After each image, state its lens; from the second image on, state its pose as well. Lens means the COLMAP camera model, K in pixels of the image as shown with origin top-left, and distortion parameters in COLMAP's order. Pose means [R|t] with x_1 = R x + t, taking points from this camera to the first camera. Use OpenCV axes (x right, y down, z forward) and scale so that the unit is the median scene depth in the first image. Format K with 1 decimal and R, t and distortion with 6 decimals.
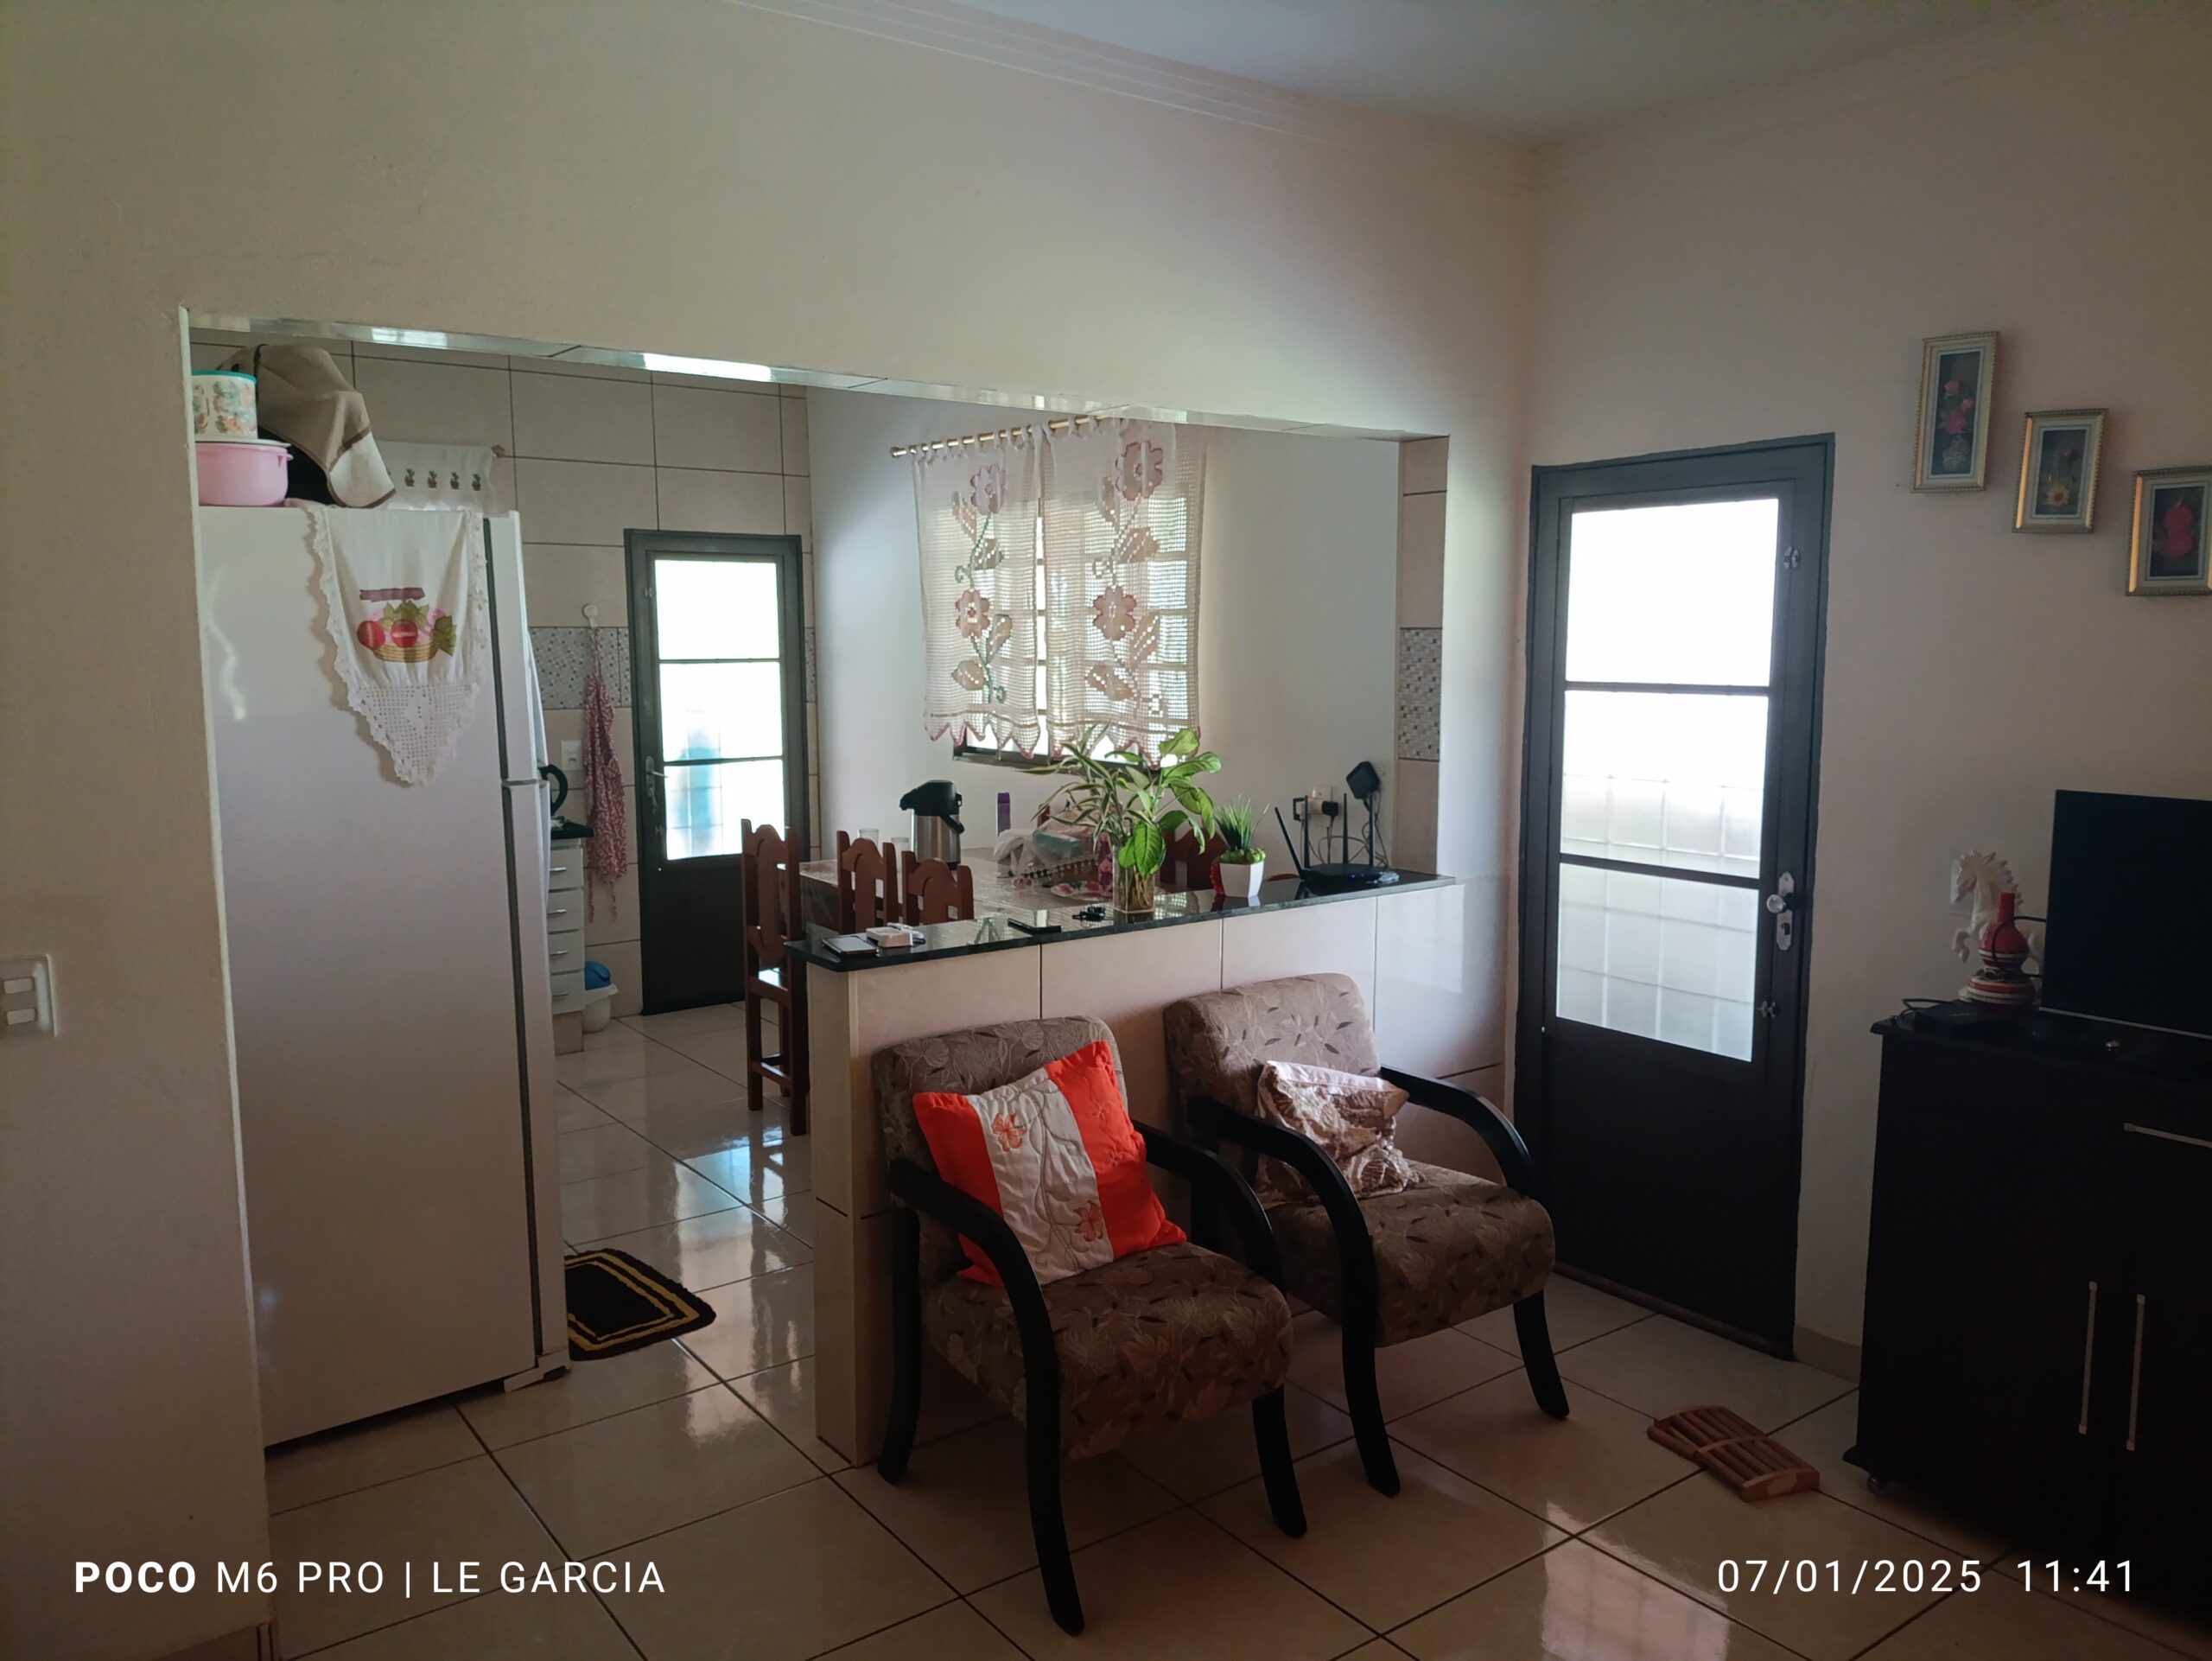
lens RADIAL K [[1623.7, 0, 1100.7], [0, 1623.7, 826.7], [0, 0, 1]] dist [0.140577, -0.249073]
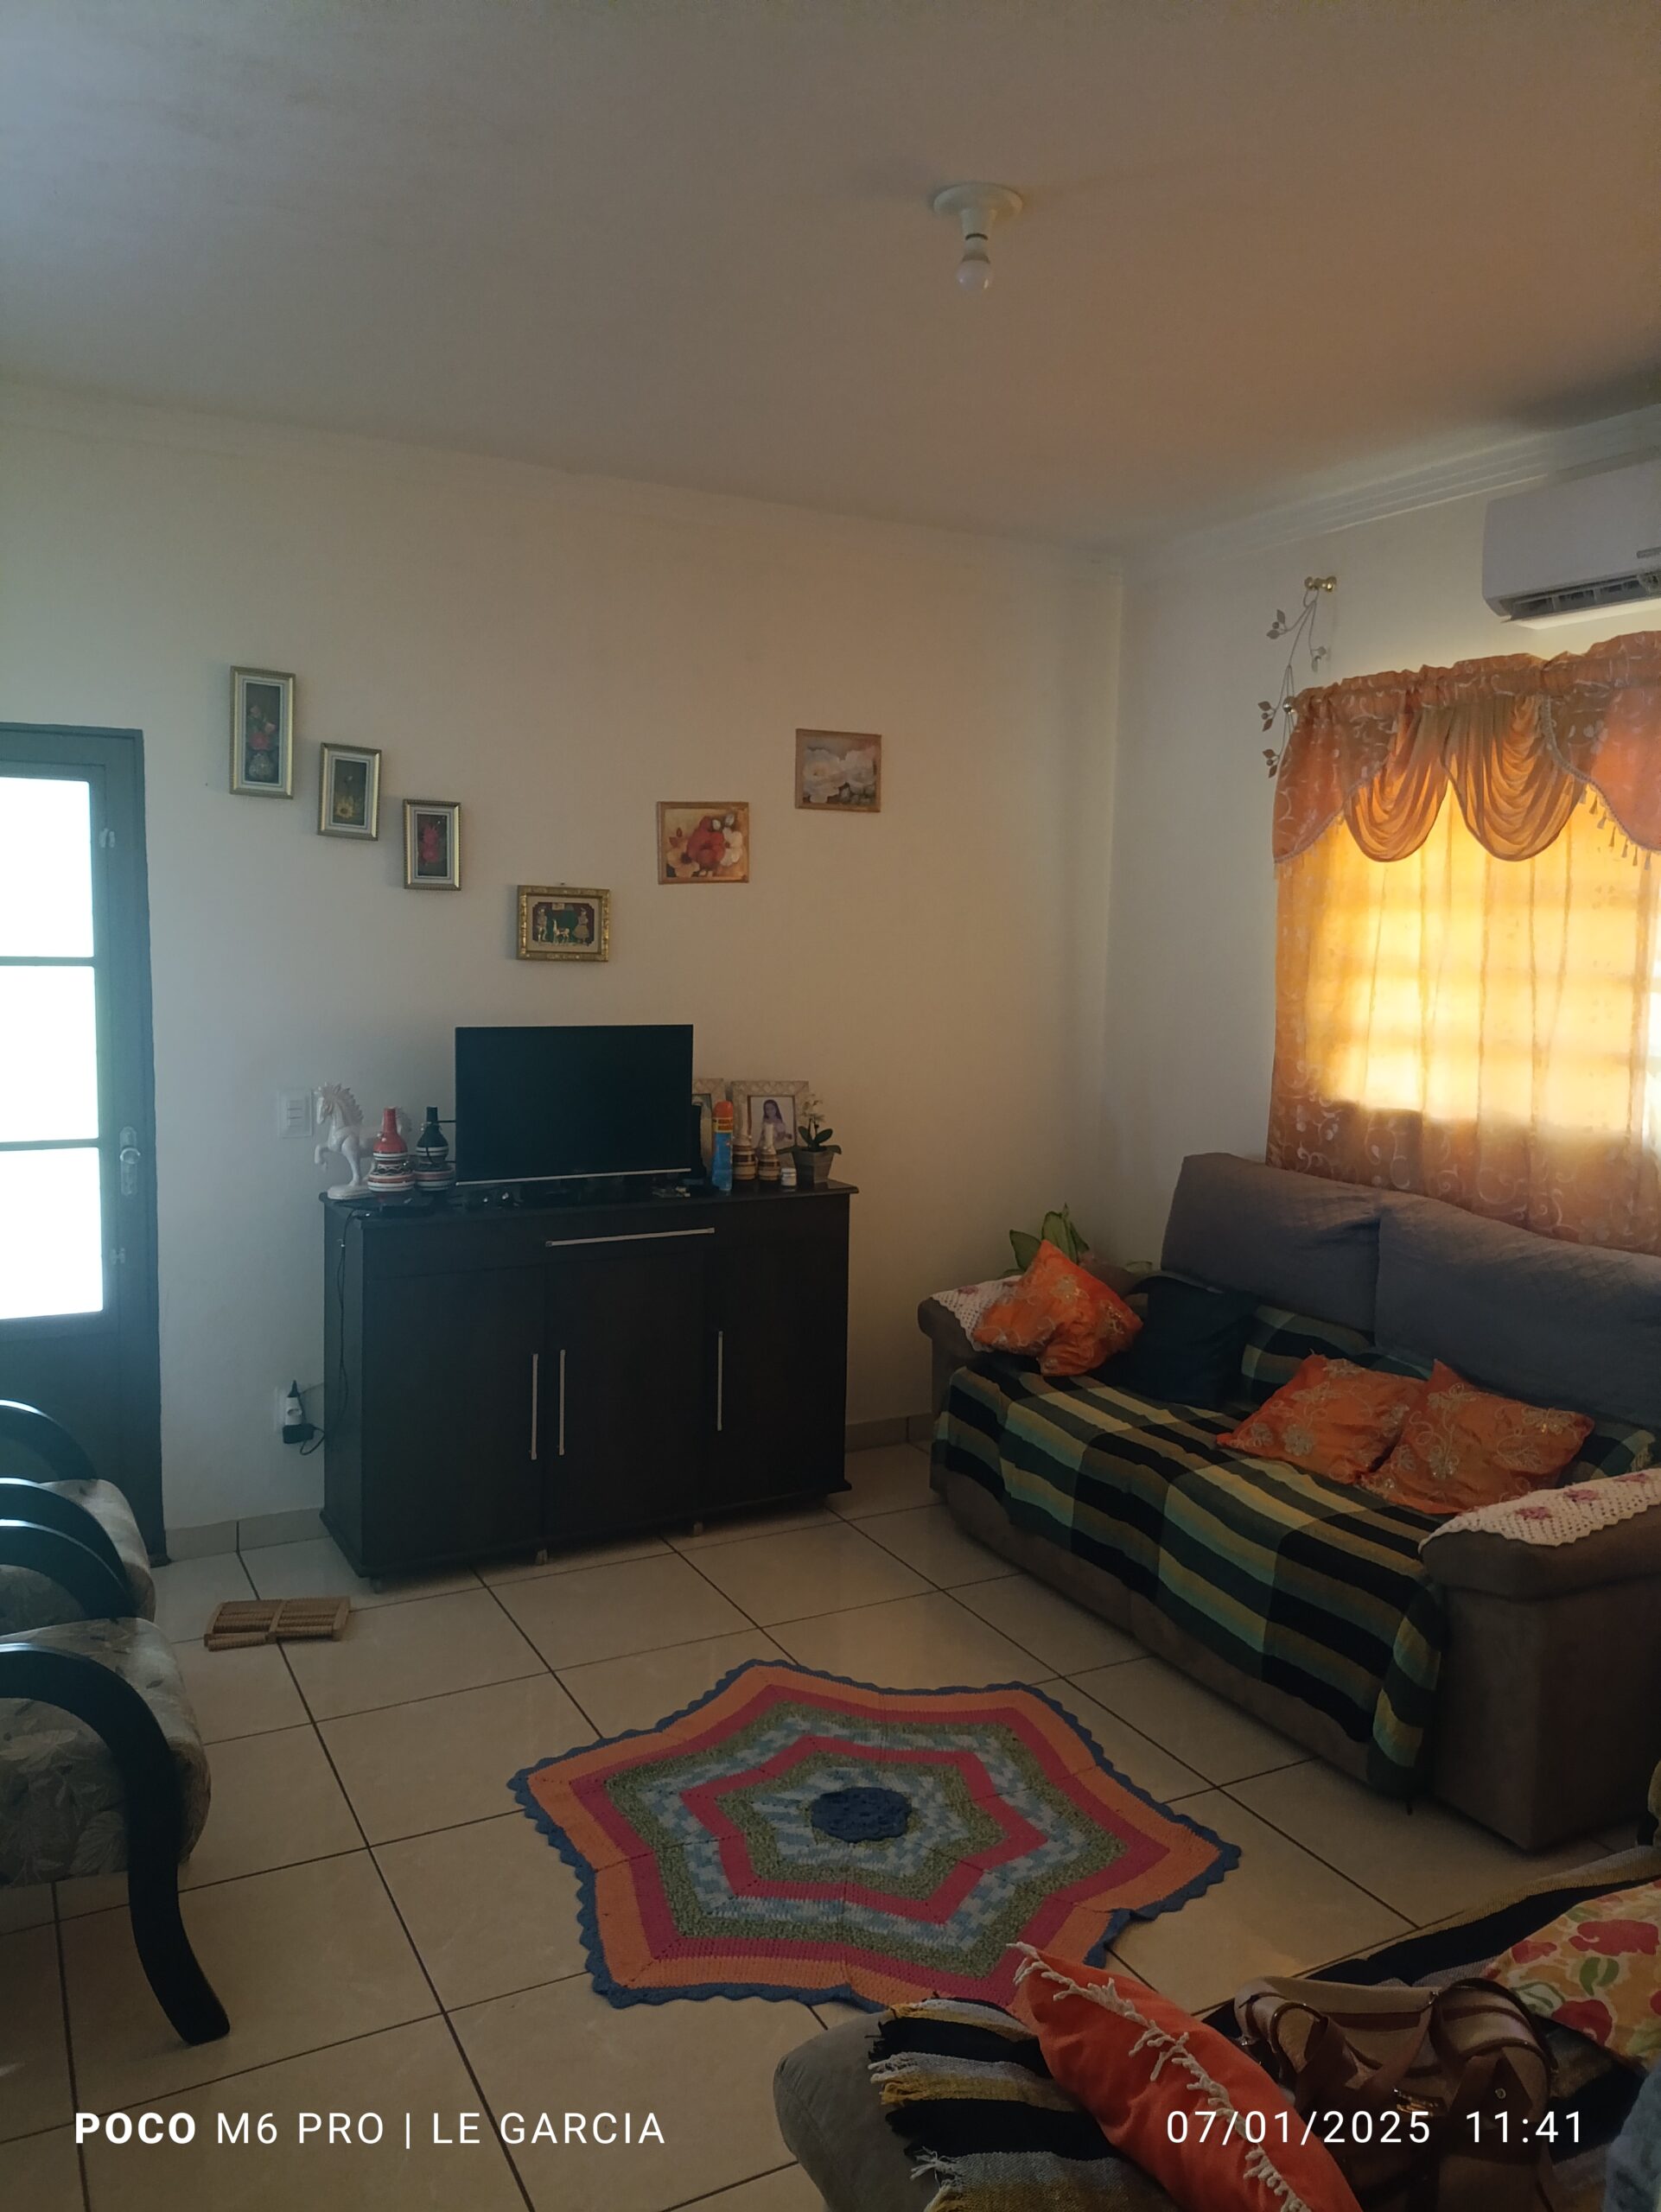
lens RADIAL K [[1623.7, 0, 823.5], [0, 1623.7, 1116.9], [0, 0, 1]] dist [0.140577, -0.249073]
pose [[0.120743, -0.123232, 0.985005, -0.684253], [0.094253, 0.989205, 0.112203, -0.066511], [-0.988199, 0.079292, 0.131054, 0.453217]]
